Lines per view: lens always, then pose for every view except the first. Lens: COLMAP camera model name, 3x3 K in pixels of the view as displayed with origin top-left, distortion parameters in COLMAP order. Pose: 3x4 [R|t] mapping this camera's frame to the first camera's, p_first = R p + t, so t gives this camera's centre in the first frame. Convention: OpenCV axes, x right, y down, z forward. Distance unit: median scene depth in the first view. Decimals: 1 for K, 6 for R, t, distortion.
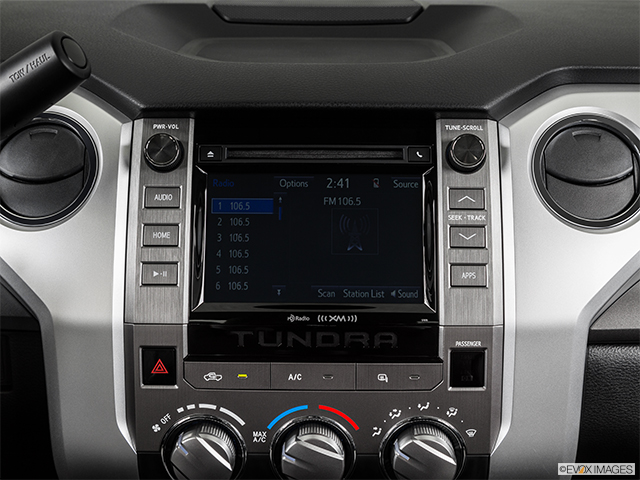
lens RADIAL K [[914.5, 0, 321.7], [0, 914.5, 238.7], [0, 0, 1]] dist [0.092316, 0.000000]
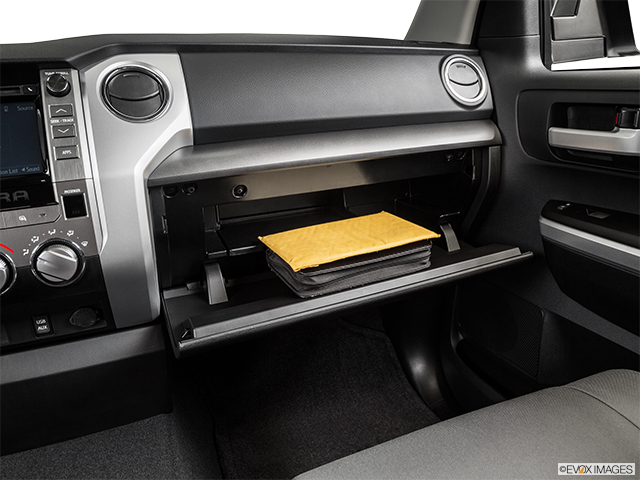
lens RADIAL K [[505.2, 0, 323.0], [0, 505.2, 242.1], [0, 0, 1]] dist [-0.086442, 0.018010]
pose [[0.920387, -0.156233, 0.358441, 0.240471], [0.165115, 0.986257, 0.005902, 0.275673], [-0.354437, 0.053752, 0.933534, -0.027773]]
